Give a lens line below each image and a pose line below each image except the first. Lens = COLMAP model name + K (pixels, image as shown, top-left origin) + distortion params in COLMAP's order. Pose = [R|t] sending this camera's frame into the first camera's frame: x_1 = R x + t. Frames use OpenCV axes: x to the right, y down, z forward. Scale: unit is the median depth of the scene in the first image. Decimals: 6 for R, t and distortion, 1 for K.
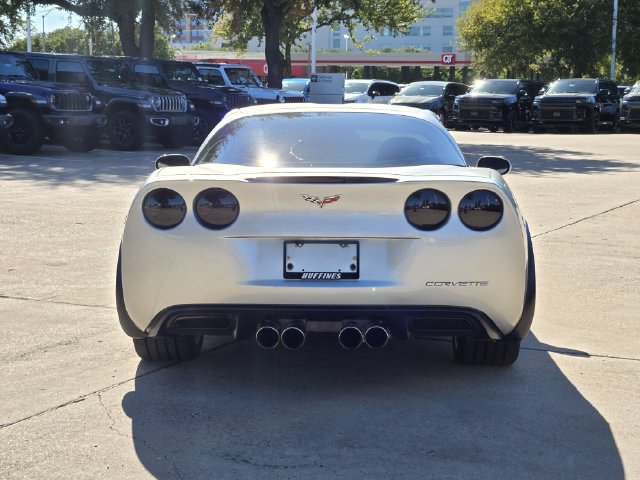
lens RADIAL K [[1129.2, 0, 320.0], [0, 1129.2, 240.0], [0, 0, 1]] dist [-0.025354, -0.126269]
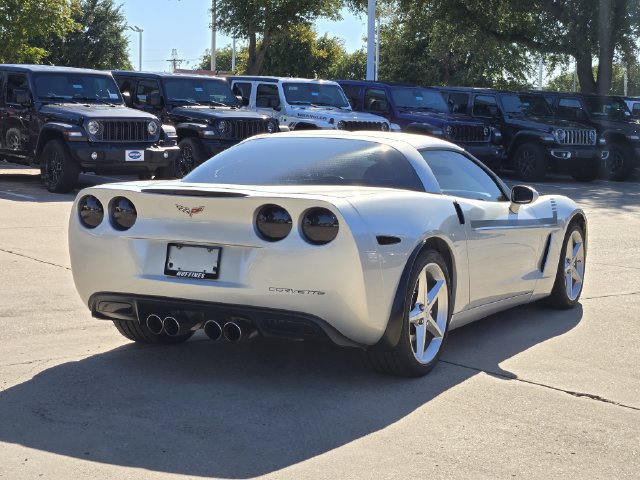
lens RADIAL K [[1129.2, 0, 320.0], [0, 1129.2, 240.0], [0, 0, 1]] dist [-0.025354, -0.126269]
pose [[0.887484, 0.056607, -0.457348, 0.653393], [-0.070301, 0.997442, -0.012965, 0.001616], [0.455444, 0.043658, 0.889193, 0.014149]]
